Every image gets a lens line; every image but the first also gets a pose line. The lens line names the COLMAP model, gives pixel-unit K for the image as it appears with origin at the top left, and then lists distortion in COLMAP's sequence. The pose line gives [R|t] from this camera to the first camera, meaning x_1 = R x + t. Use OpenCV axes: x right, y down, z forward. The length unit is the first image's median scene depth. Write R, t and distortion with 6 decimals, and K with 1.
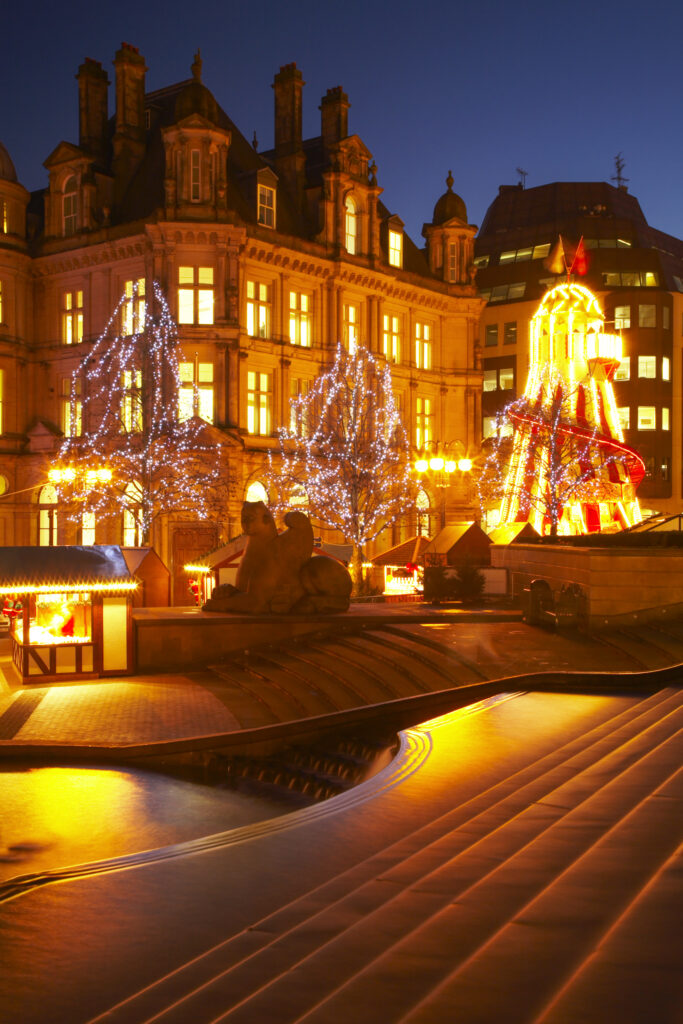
lens RADIAL K [[1167.0, 0, 341.5], [0, 1167.0, 512.0], [0, 0, 1]] dist [0.075567, 0.014747]
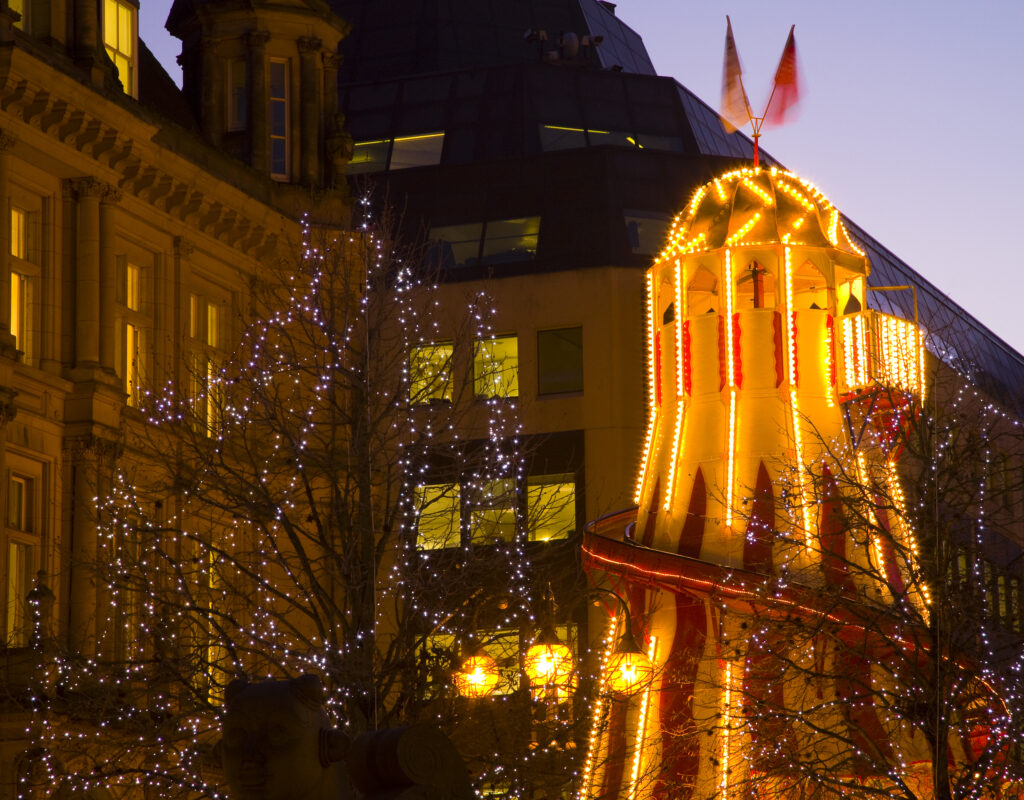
lens RADIAL K [[3476.4, 0, 546.9], [0, 3476.4, 396.1], [0, 0, 1]] dist [0.665671, 0.147096]
pose [[0.945965, 0.048891, 0.320561, -0.160785], [0.013069, 0.982017, -0.188342, 0.045661], [-0.324004, 0.182354, 0.928315, 0.140731]]
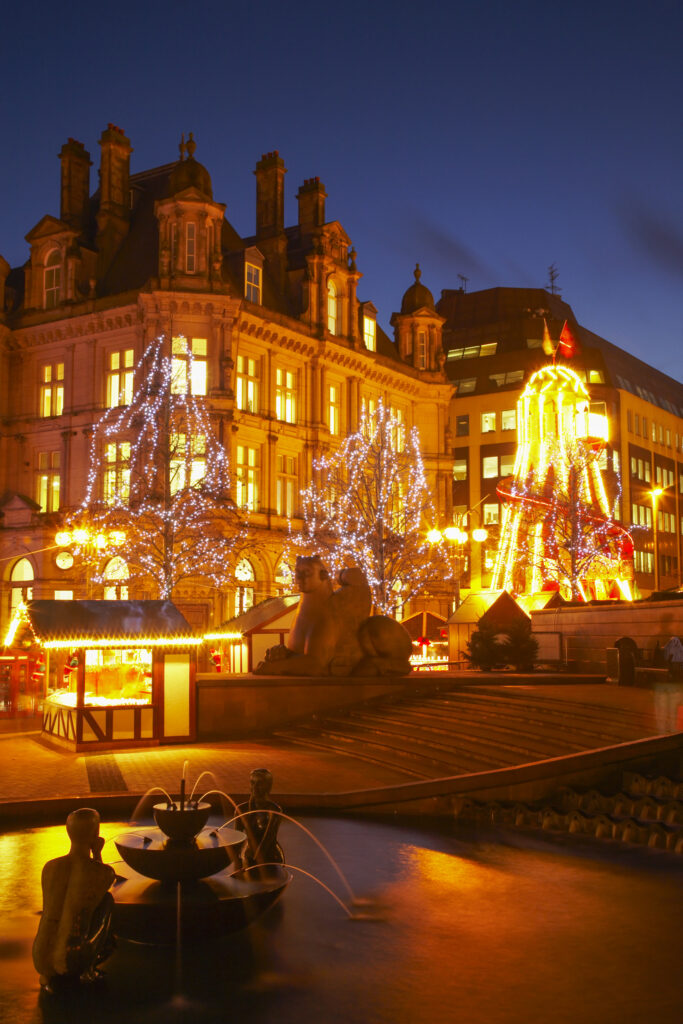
lens RADIAL K [[1121.0, 0, 341.5], [0, 1121.0, 512.0], [0, 0, 1]] dist [0.044825, 0.015521]
pose [[0.995397, 0.009494, 0.095368, -0.079416], [-0.000274, 0.995360, -0.096224, 0.024746], [-0.095839, 0.095755, 0.990780, 0.064975]]
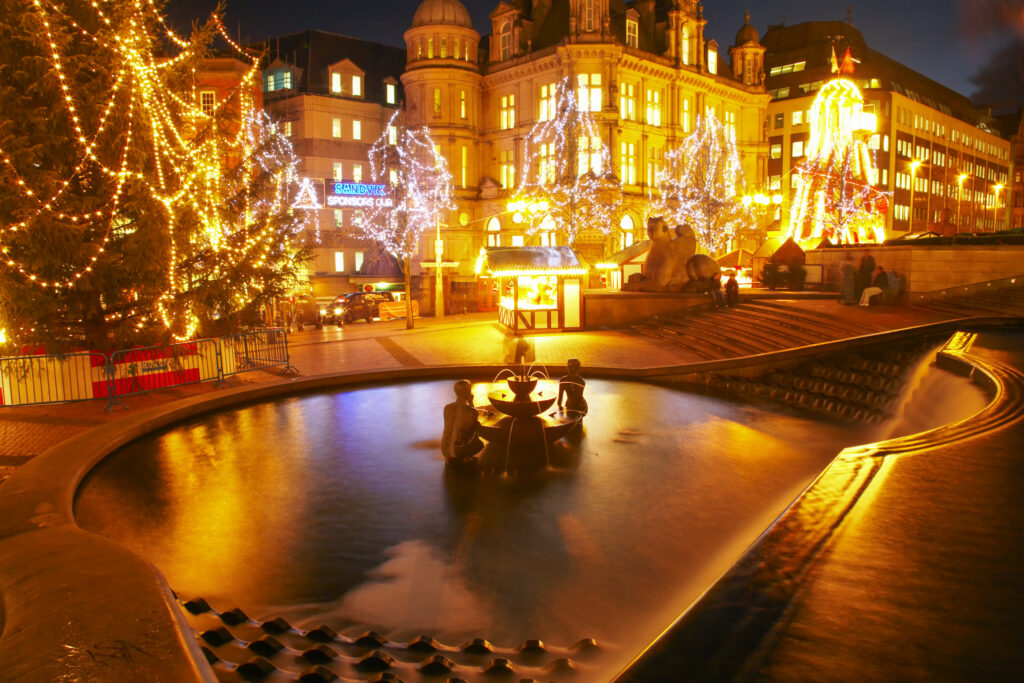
lens RADIAL K [[706.7, 0, 512.0], [0, 706.7, 341.5], [0, 0, 1]] dist [-0.135179, 0.084070]
pose [[0.985077, 0.014240, -0.171525, -0.059201], [0.008367, 0.991432, 0.130359, 0.017632], [0.171912, -0.129849, 0.976517, 0.049622]]
